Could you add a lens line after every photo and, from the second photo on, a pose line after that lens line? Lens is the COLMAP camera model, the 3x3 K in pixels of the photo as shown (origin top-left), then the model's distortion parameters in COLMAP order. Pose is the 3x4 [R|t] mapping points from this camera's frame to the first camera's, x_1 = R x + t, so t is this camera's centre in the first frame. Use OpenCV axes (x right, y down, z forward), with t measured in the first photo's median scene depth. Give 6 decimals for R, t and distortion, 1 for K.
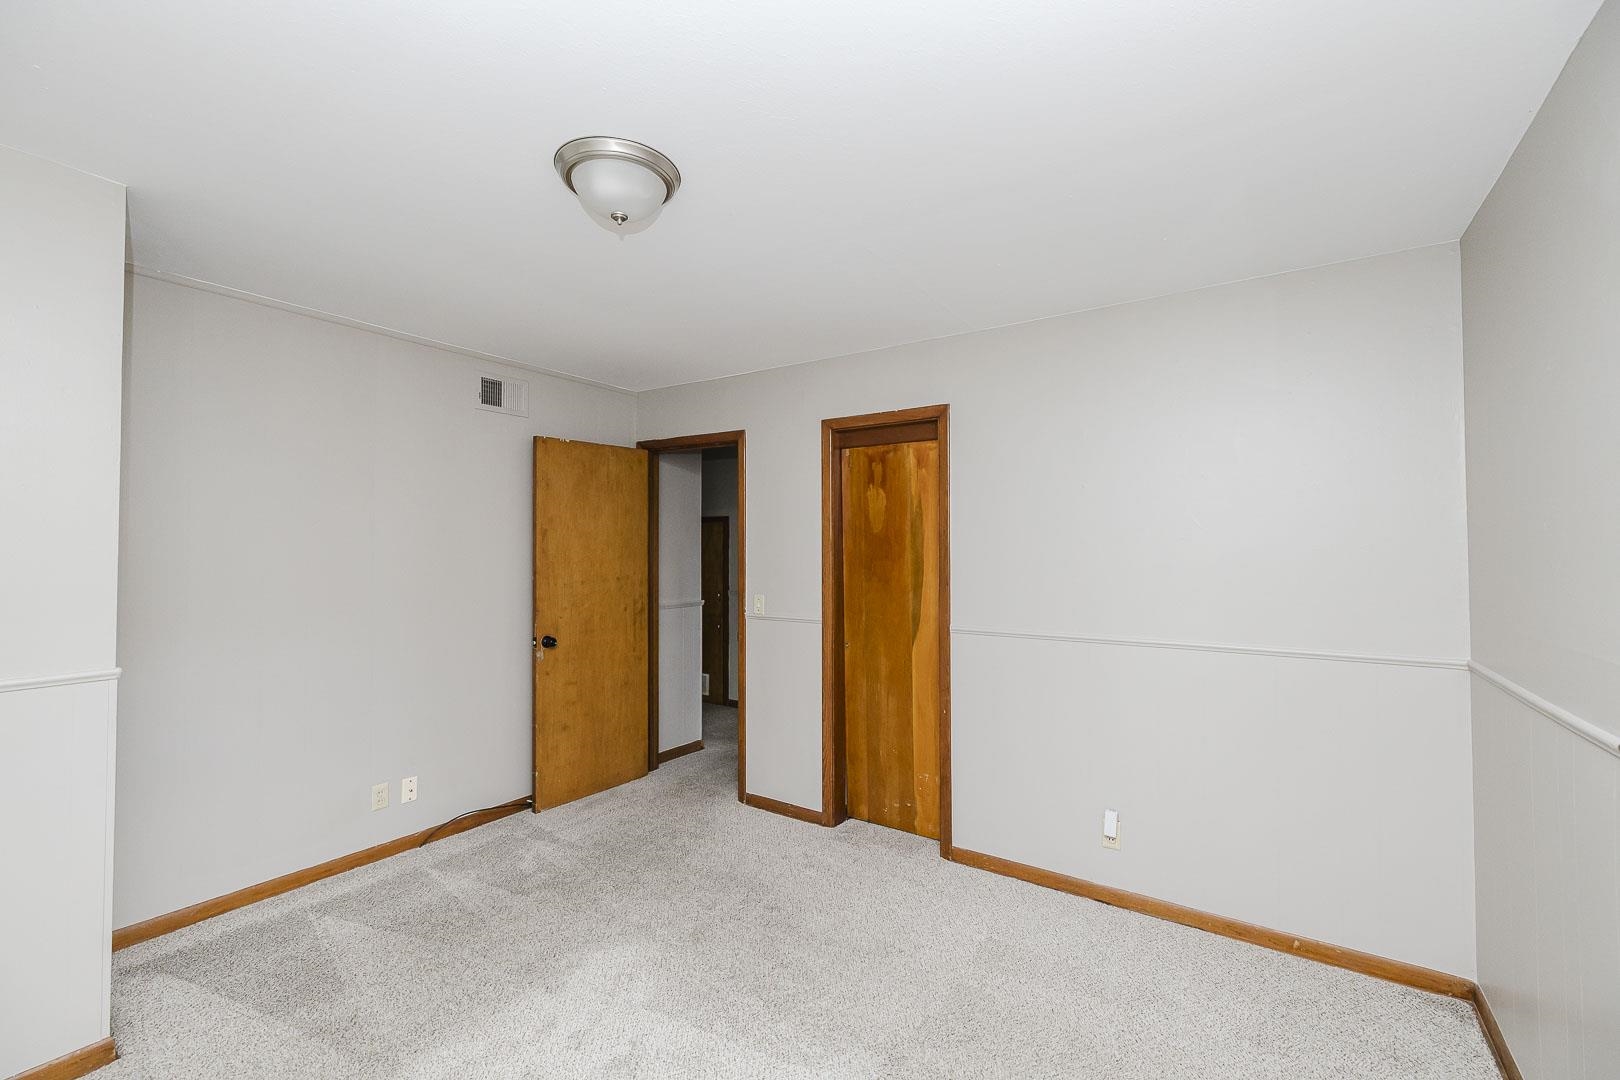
lens RADIAL K [[683.2, 0, 802.3], [0, 683.2, 547.3], [0, 0, 1]] dist [0.002394, 0.000181]
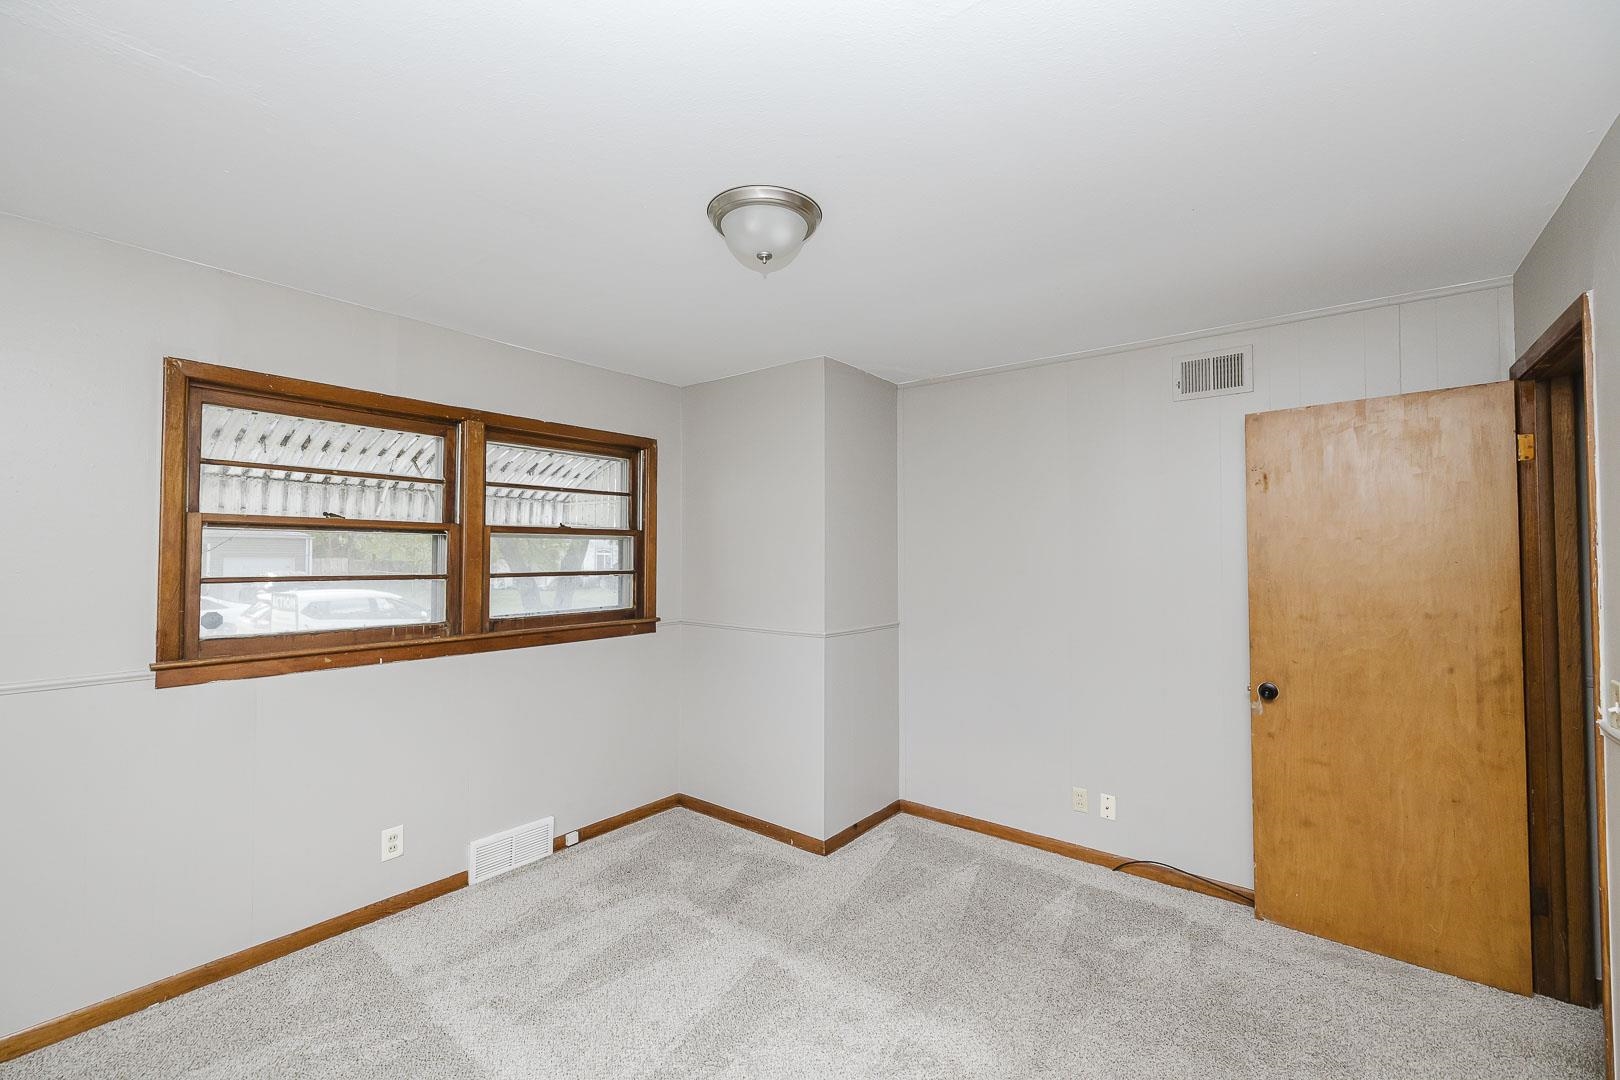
lens RADIAL K [[683.2, 0, 807.3], [0, 683.2, 541.5], [0, 0, 1]] dist [0.002394, 0.000181]
pose [[-0.064667, -0.015164, -0.997792, 0.385687], [0.008287, 0.999842, -0.015732, -0.014794], [0.997872, -0.009286, -0.064531, 0.548982]]
